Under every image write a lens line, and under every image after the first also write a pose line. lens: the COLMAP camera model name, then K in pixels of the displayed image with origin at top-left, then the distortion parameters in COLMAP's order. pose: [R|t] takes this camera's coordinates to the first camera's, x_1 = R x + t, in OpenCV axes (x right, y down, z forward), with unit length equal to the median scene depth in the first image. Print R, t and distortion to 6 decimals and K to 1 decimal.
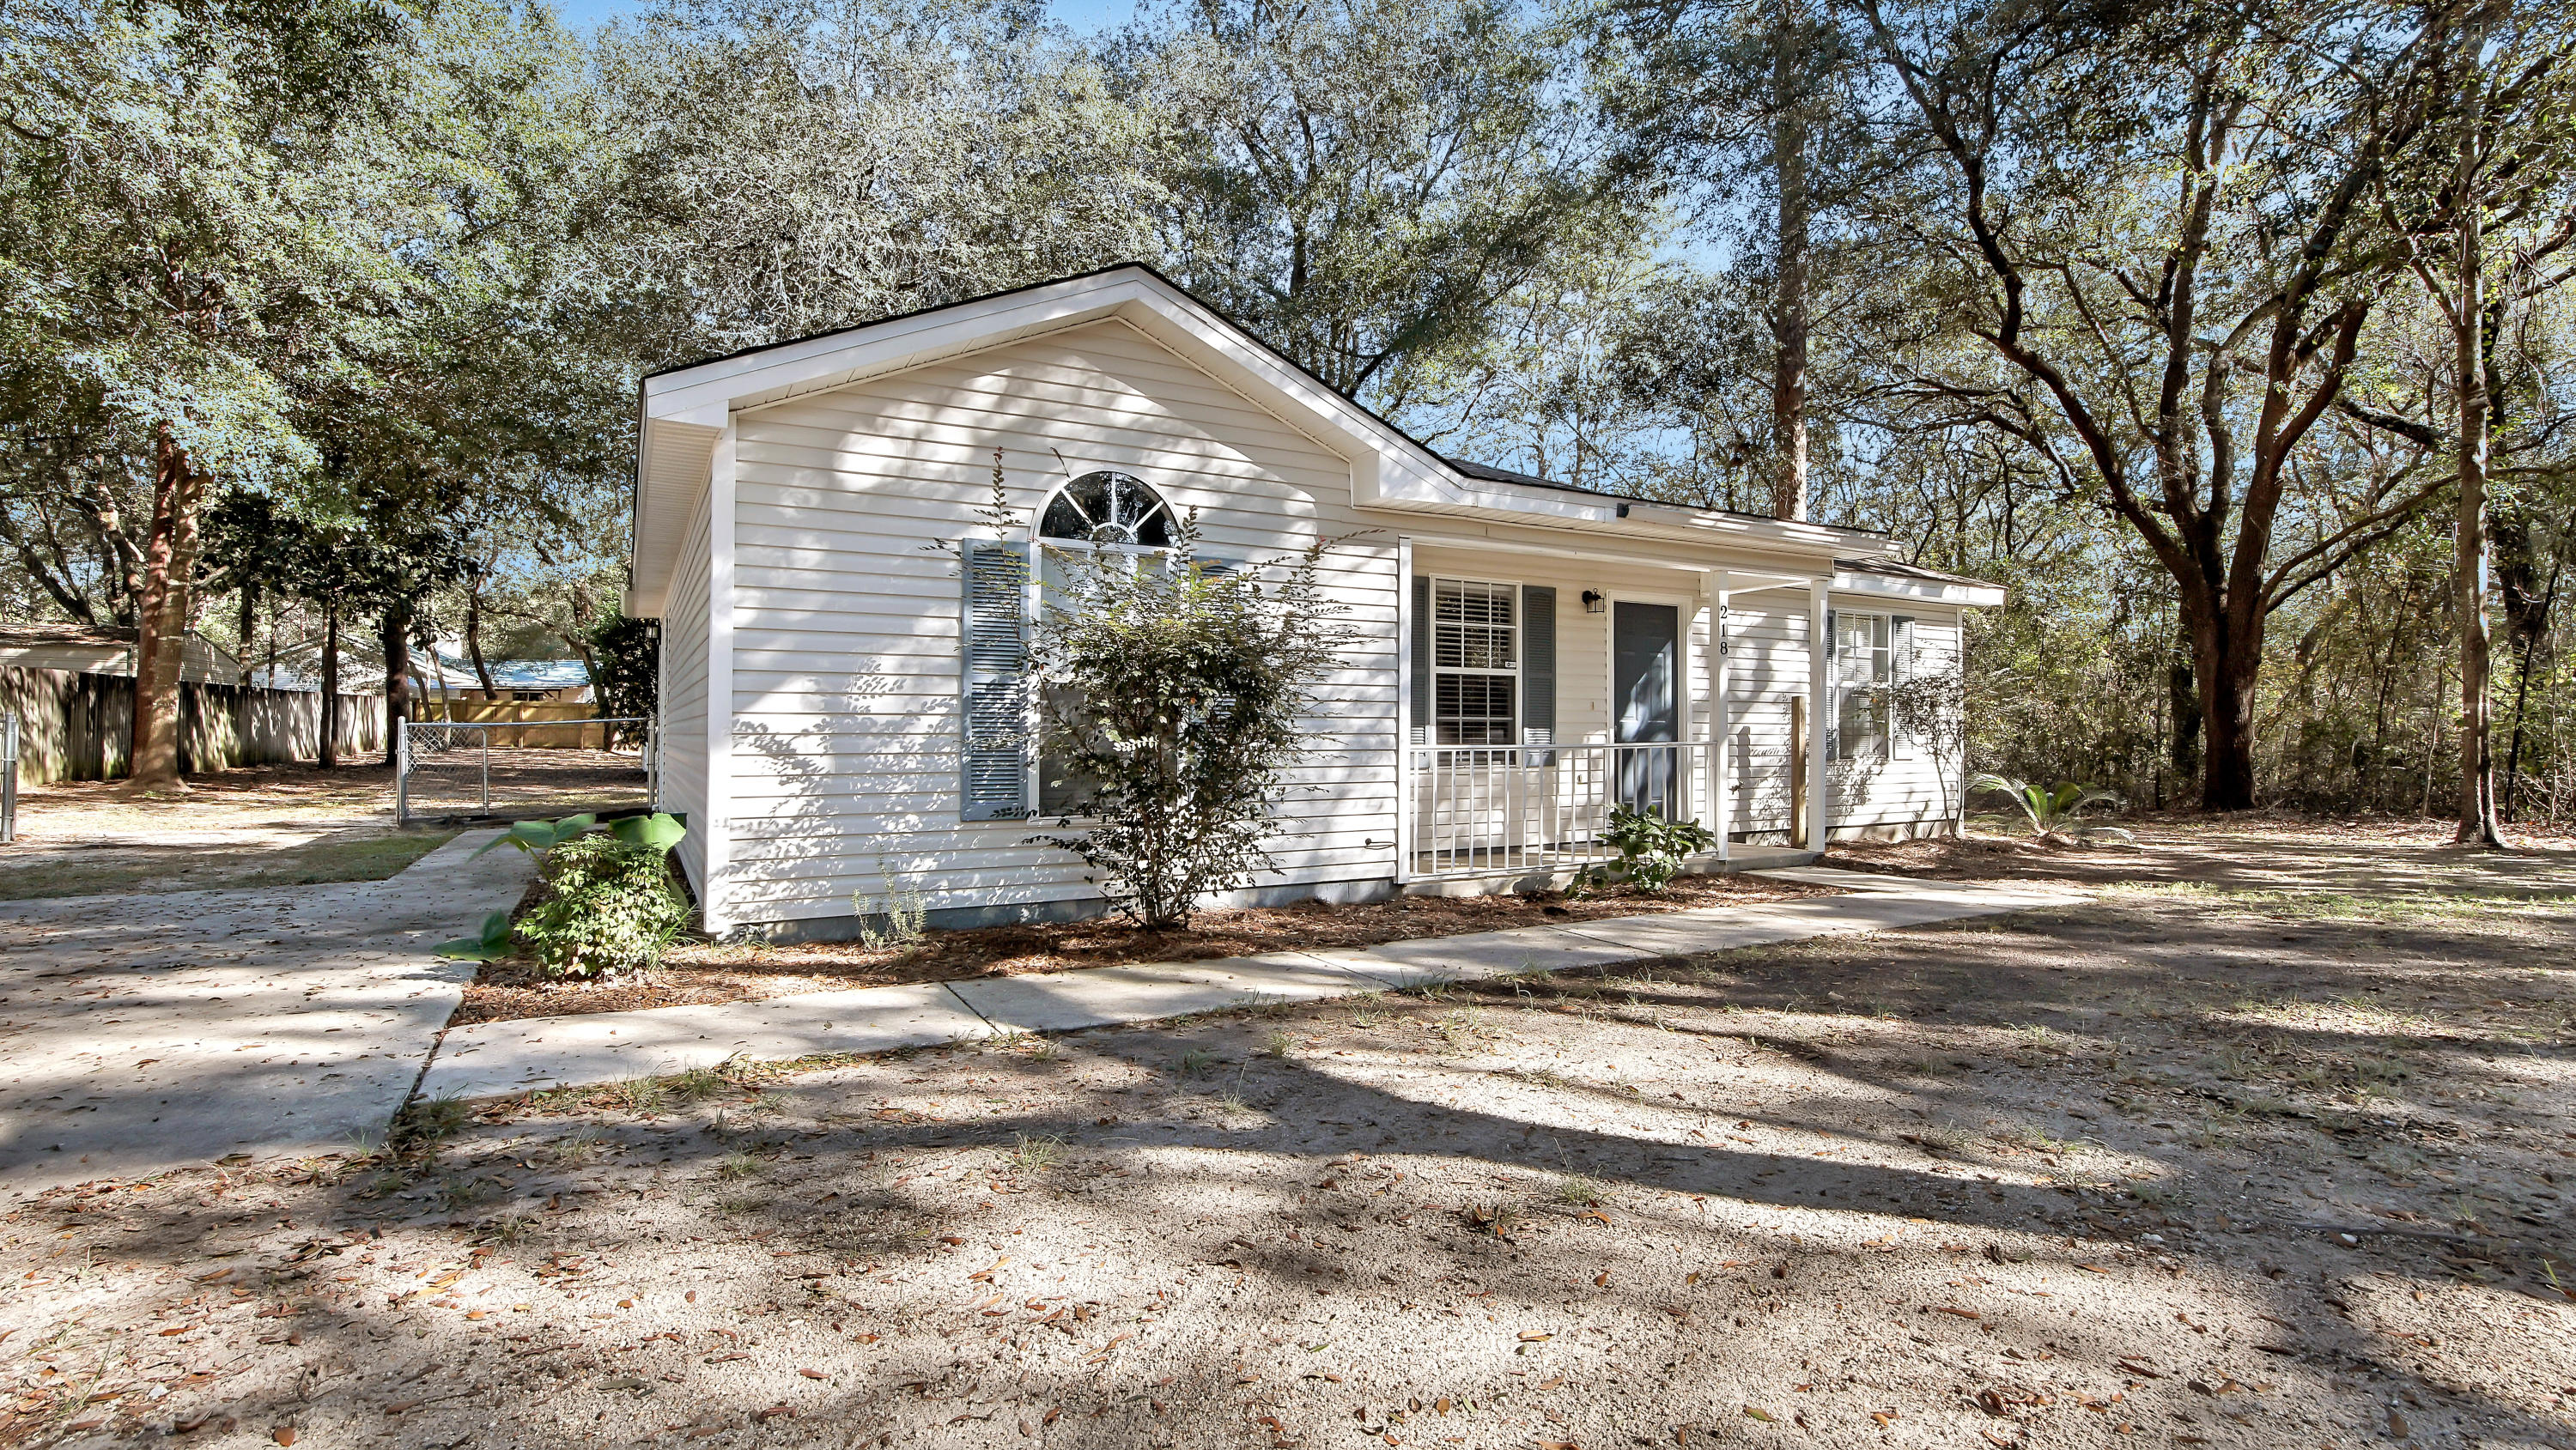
lens RADIAL K [[1172.8, 0, 1297.6], [0, 1172.8, 700.6], [0, 0, 1]] dist [-0.018283, 0.000592]
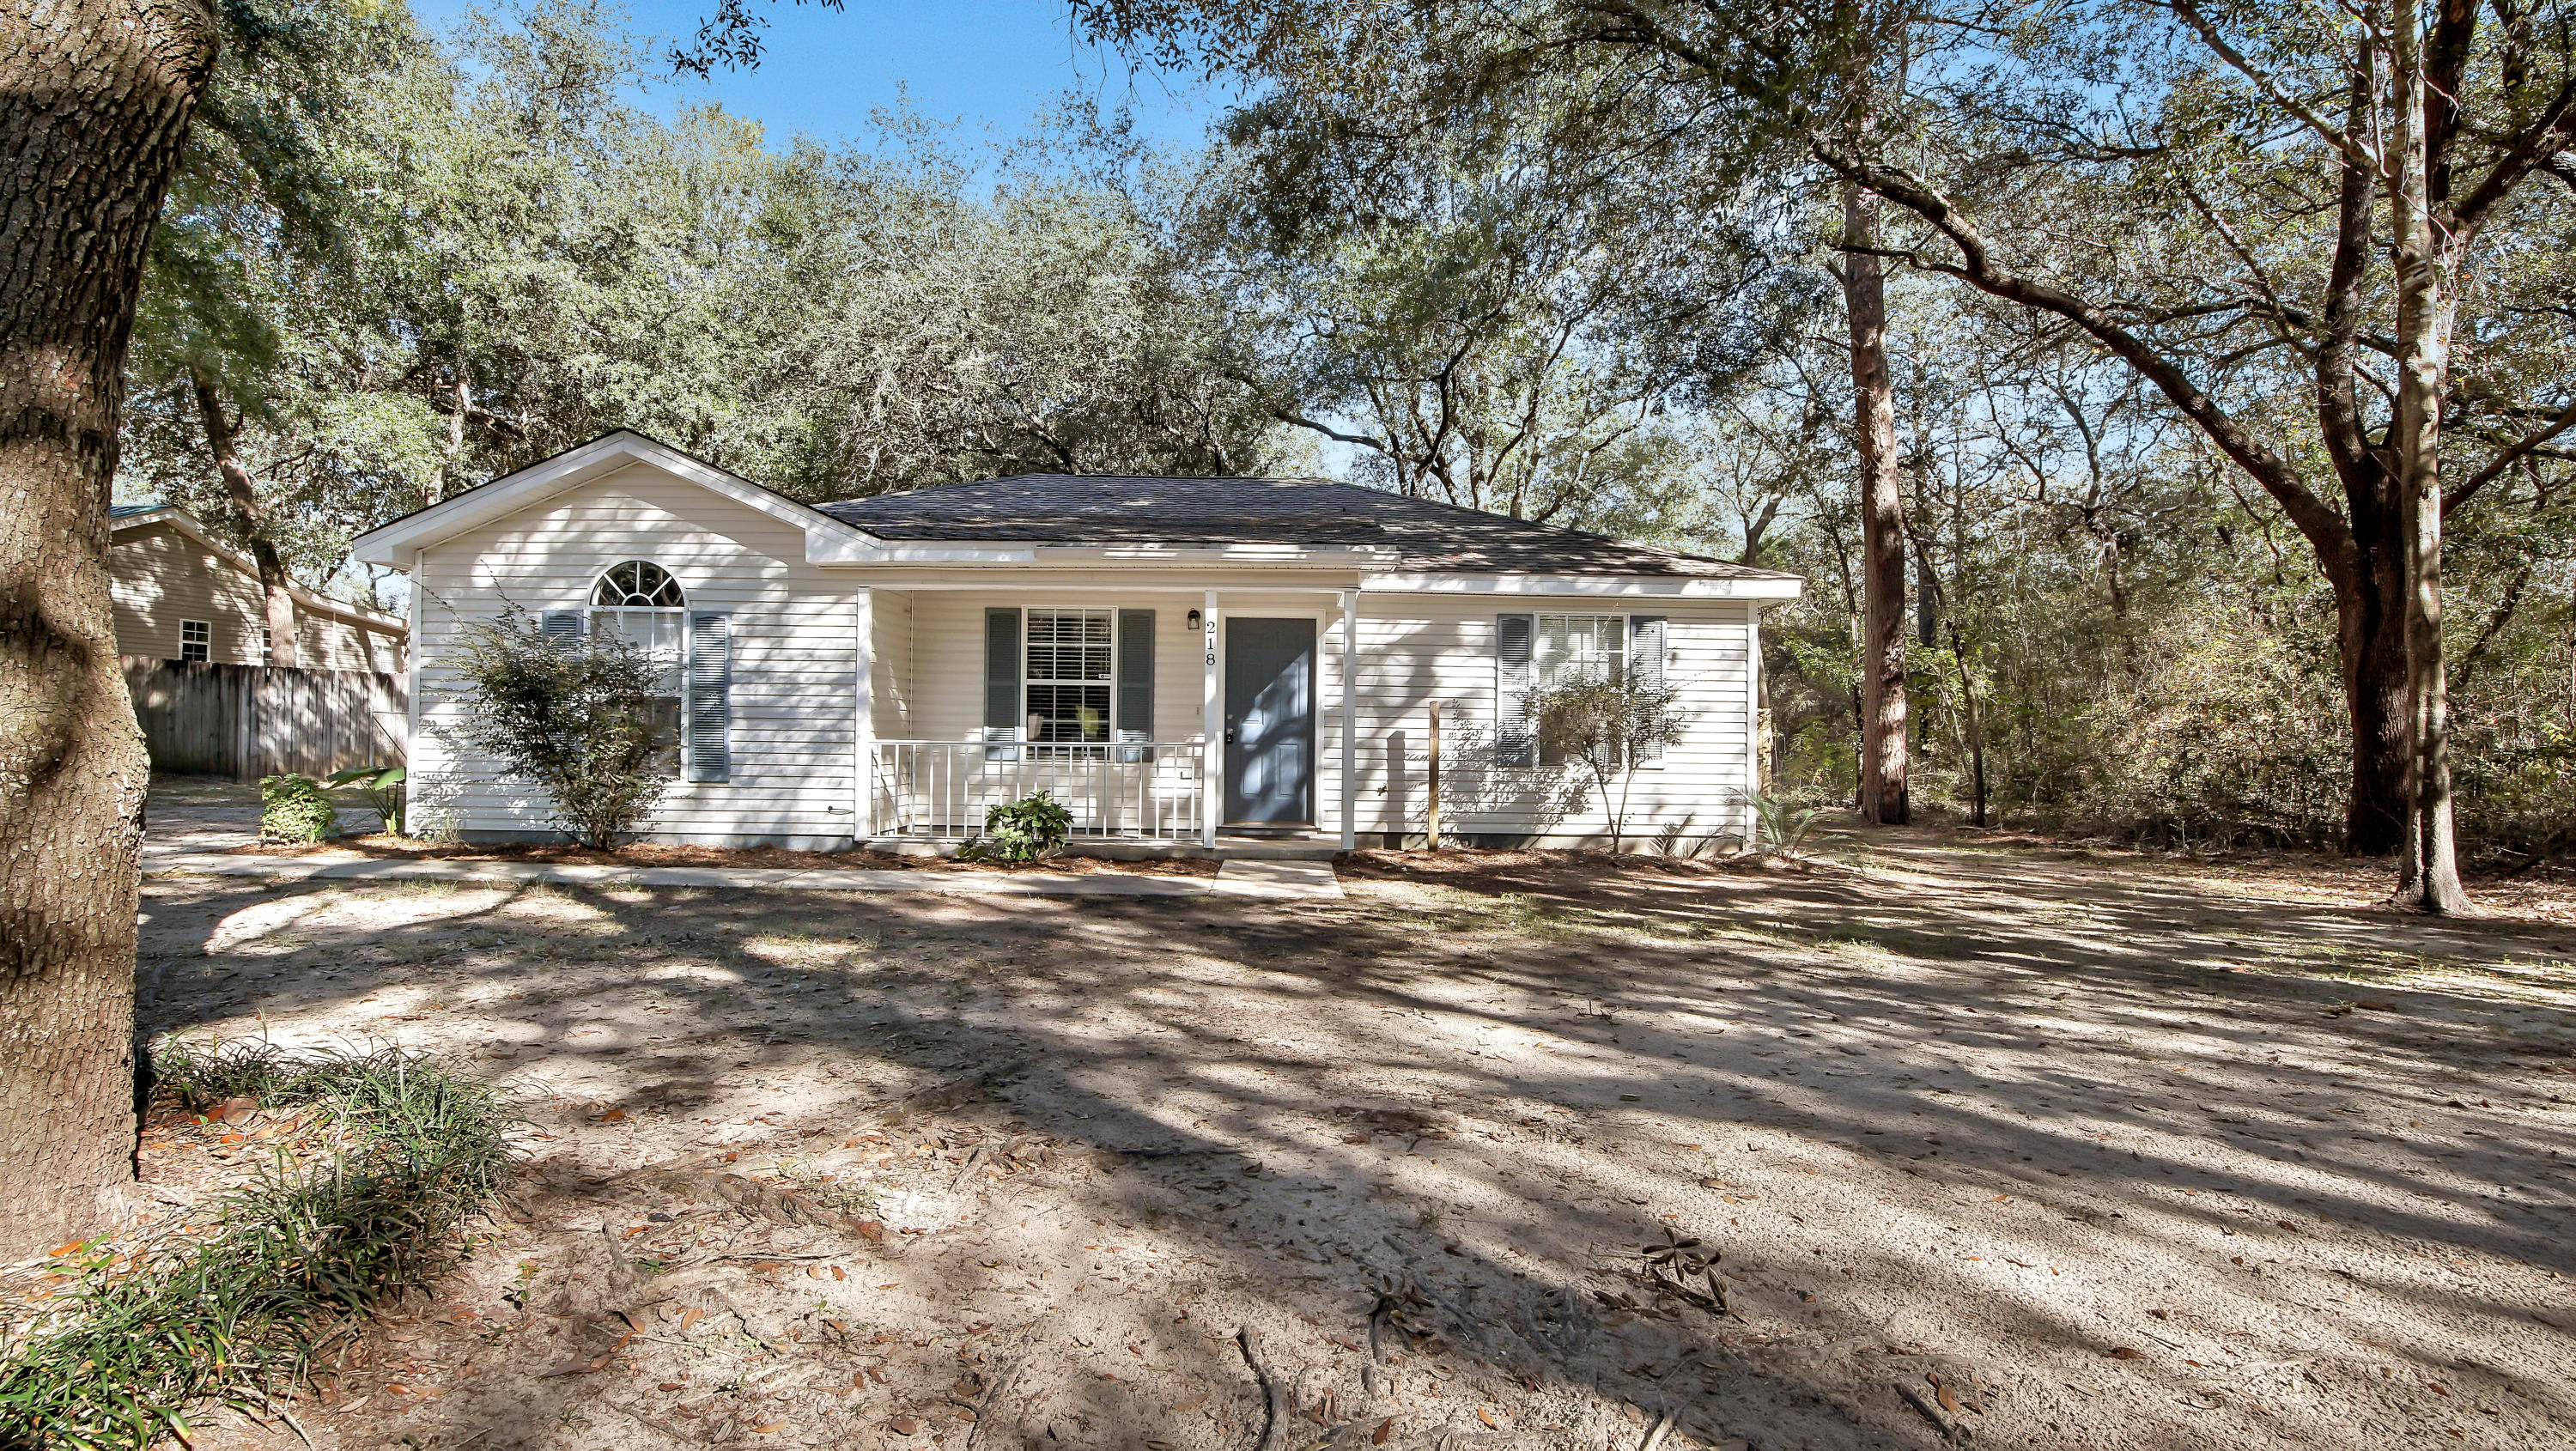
lens RADIAL K [[1172.8, 0, 1297.6], [0, 1172.8, 701.1], [0, 0, 1]] dist [-0.018283, 0.000592]
pose [[0.871350, -0.003479, -0.490649, 0.953752], [0.000928, 0.999985, -0.005442, 0.001052], [0.490660, 0.004286, 0.871340, 0.053284]]
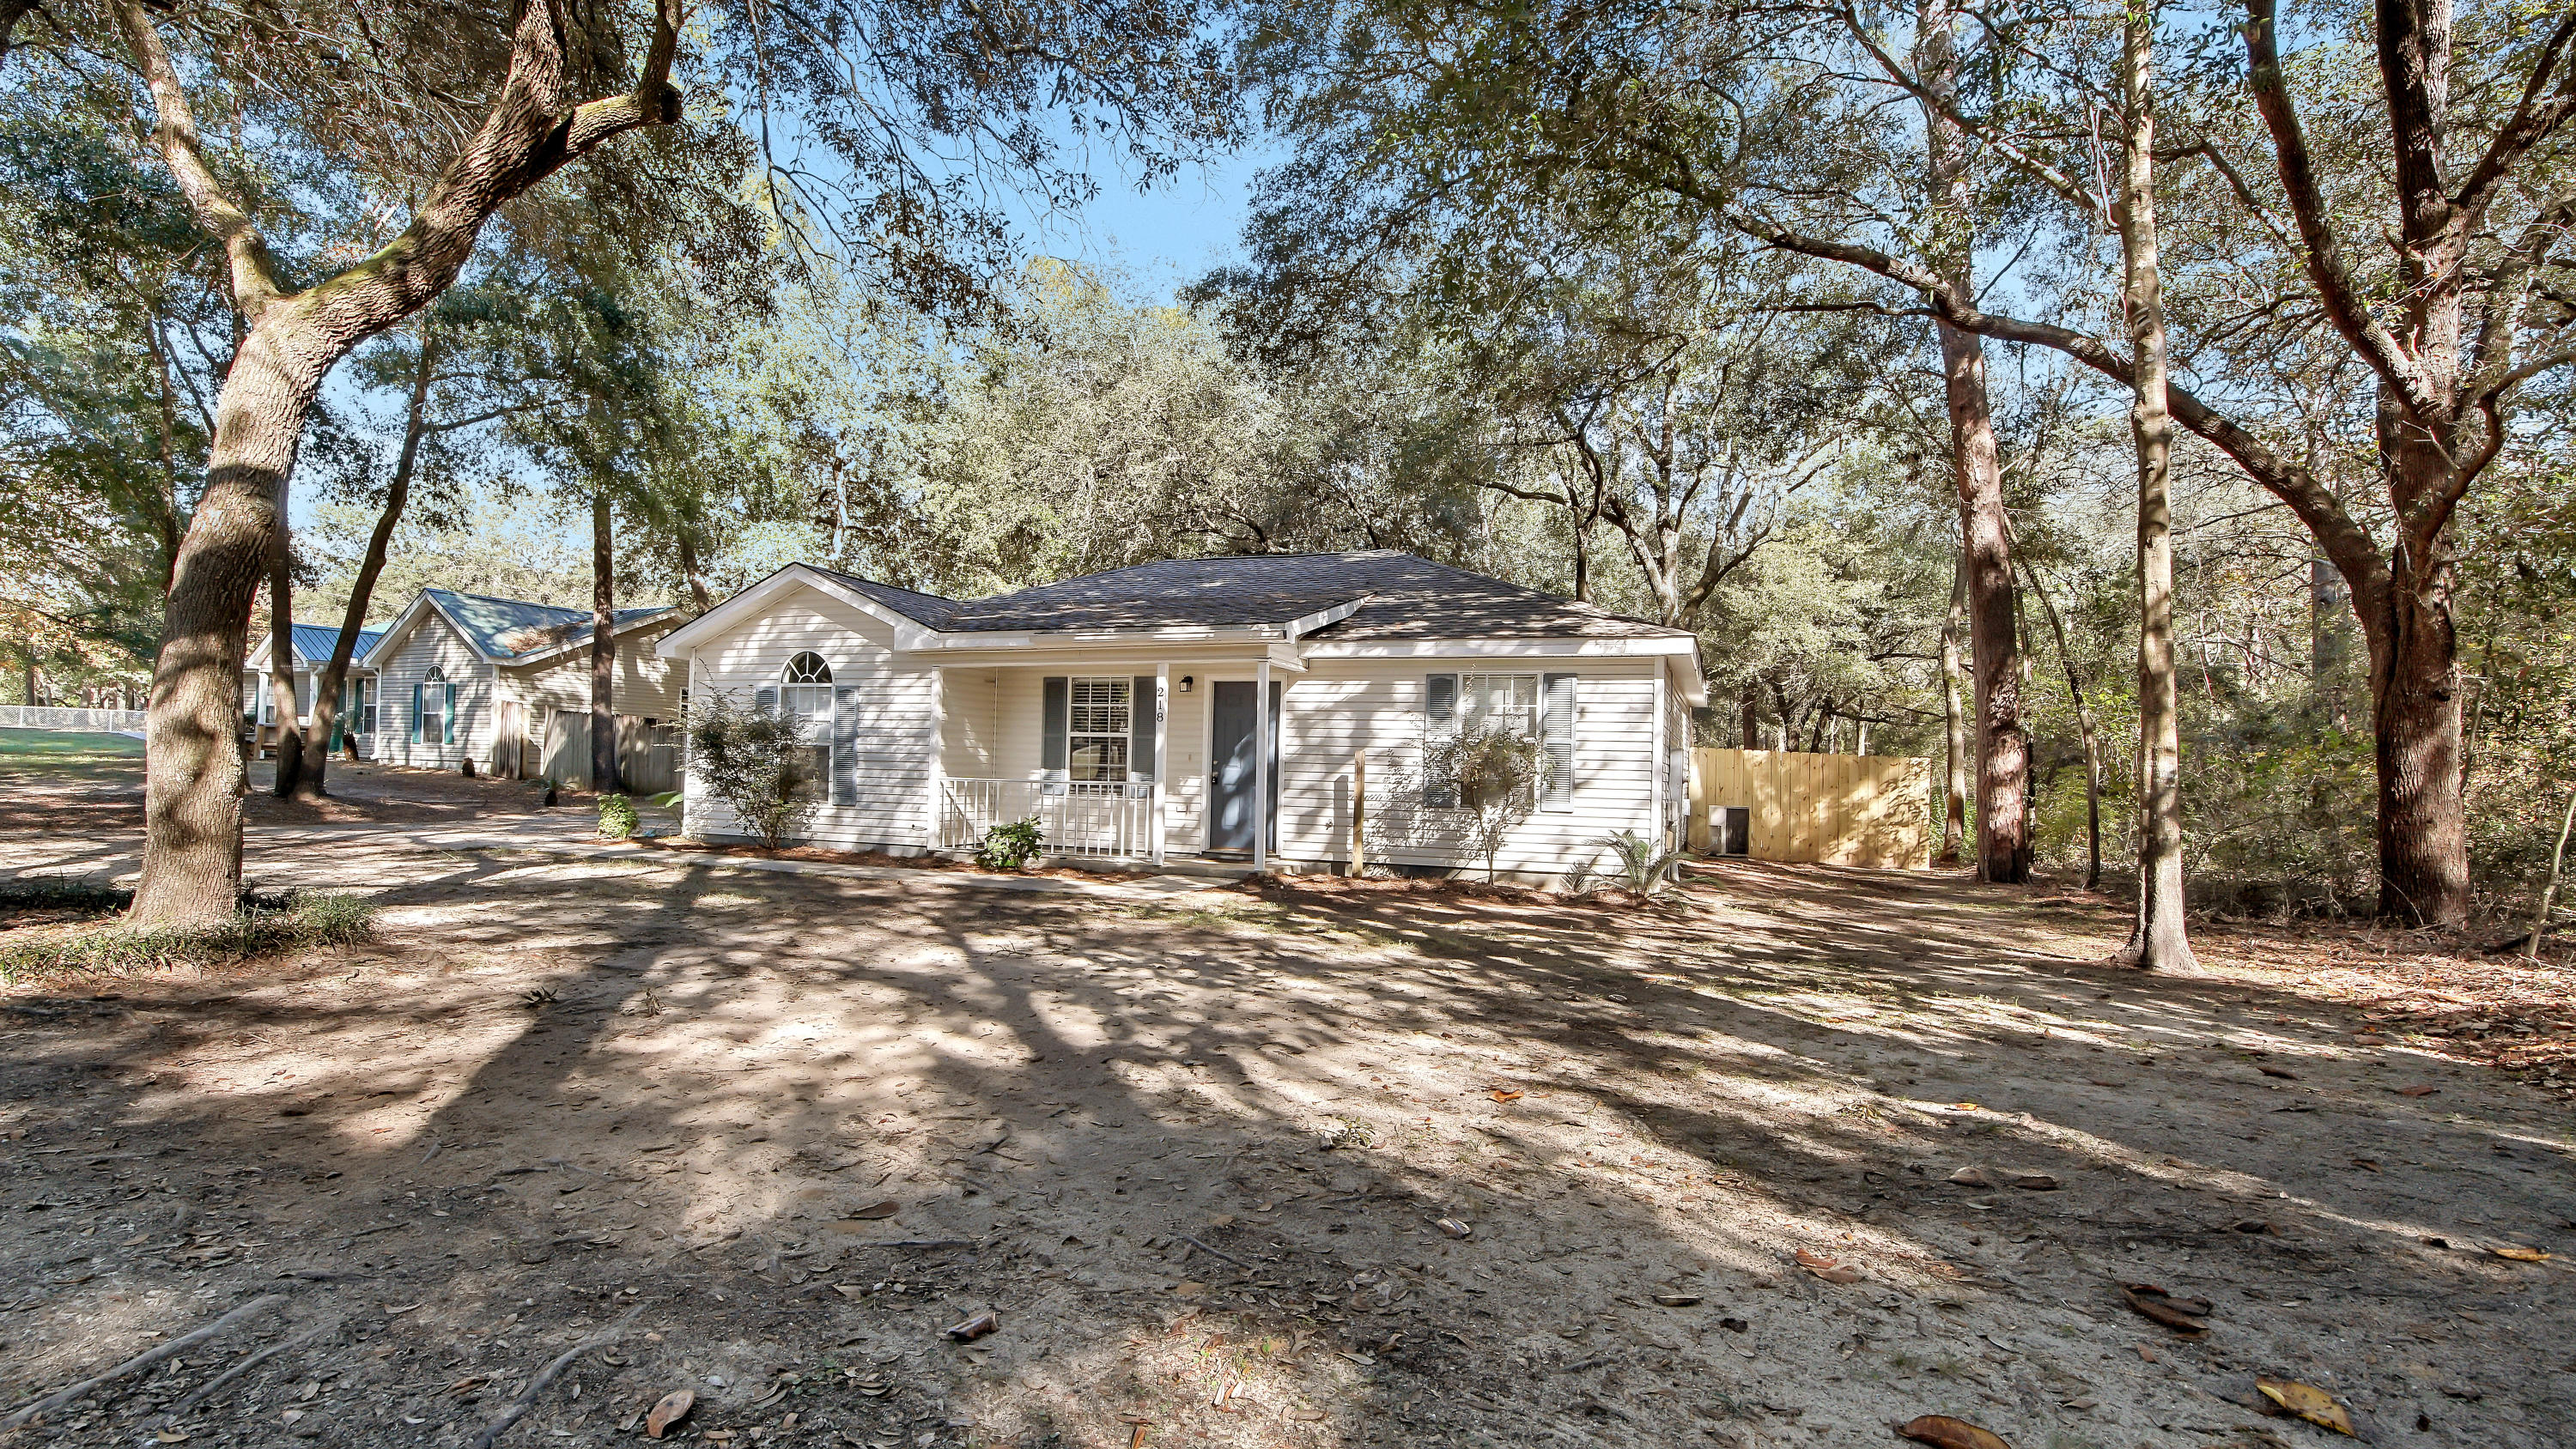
lens RADIAL K [[1221.6, 0, 1280.9], [0, 1221.6, 707.4], [0, 0, 1]] dist [-0.021530, -0.000139]
pose [[0.624578, -0.027235, -0.780487, 1.569037], [-0.002907, 0.999304, -0.037197, -0.002161], [0.780957, 0.025501, 0.624064, 0.170627]]
